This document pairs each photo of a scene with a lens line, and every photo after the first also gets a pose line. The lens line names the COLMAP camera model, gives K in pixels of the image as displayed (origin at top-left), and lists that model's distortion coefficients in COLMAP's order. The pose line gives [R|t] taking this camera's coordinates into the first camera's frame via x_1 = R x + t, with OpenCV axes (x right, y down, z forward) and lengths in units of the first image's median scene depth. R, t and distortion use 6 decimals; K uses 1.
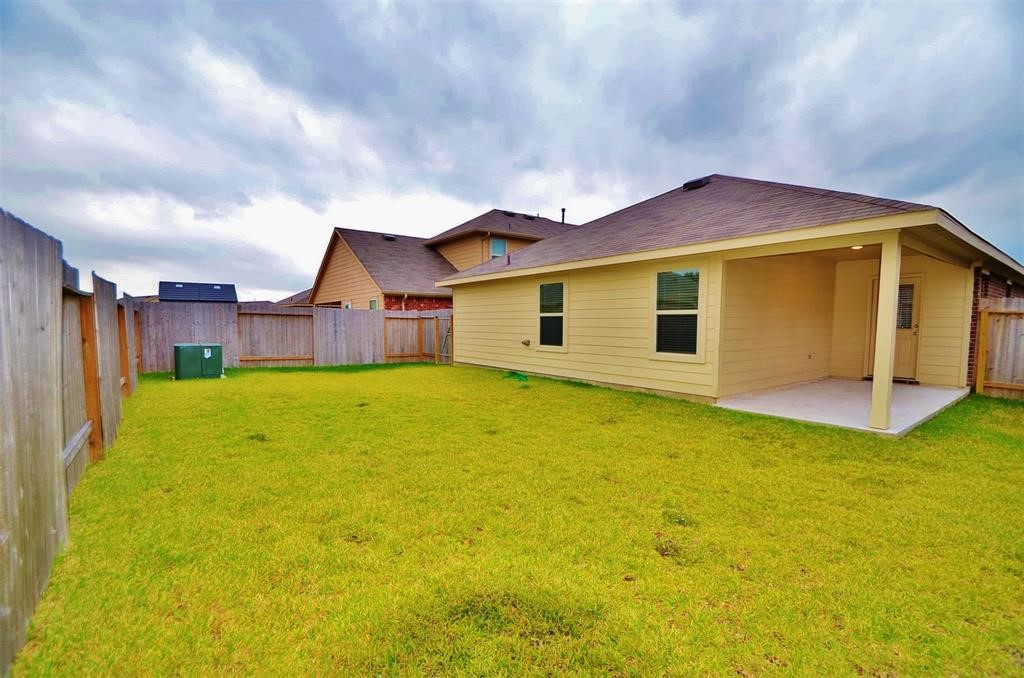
lens RADIAL K [[446.8, 0, 496.4], [0, 446.8, 354.4], [0, 0, 1]] dist [0.000297, -0.013996]
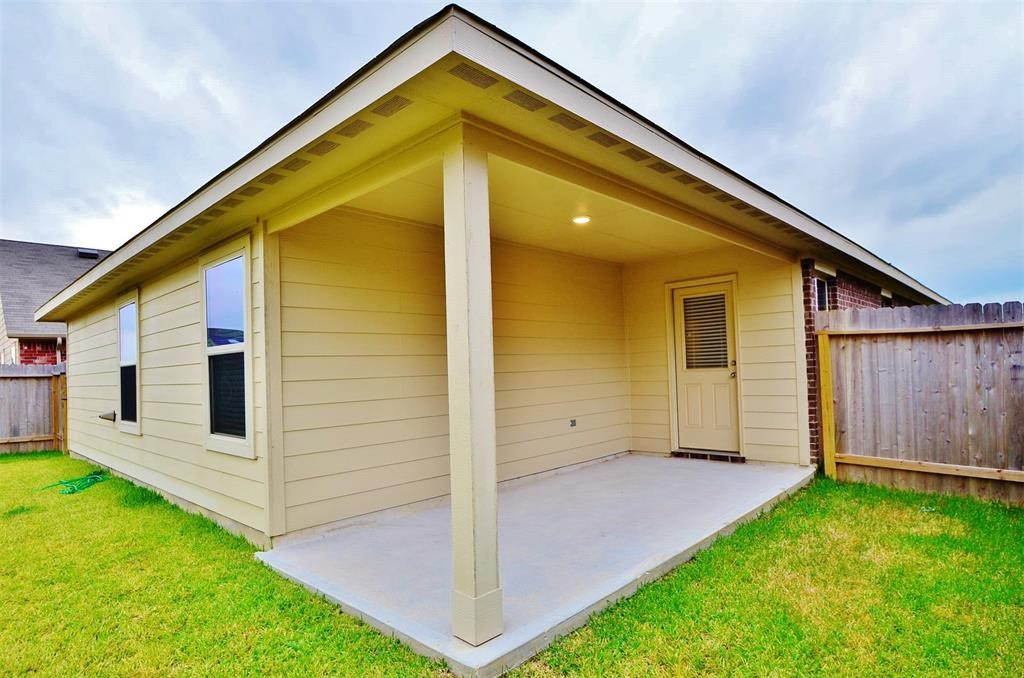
lens RADIAL K [[547.3, 0, 509.1], [0, 547.3, 357.0], [0, 0, 1]] dist [-0.019511, -0.000182]
pose [[0.983250, -0.027950, 0.180106, 0.566302], [0.046368, 0.994019, -0.098879, -0.014619], [-0.176265, 0.105574, 0.978665, 0.362536]]
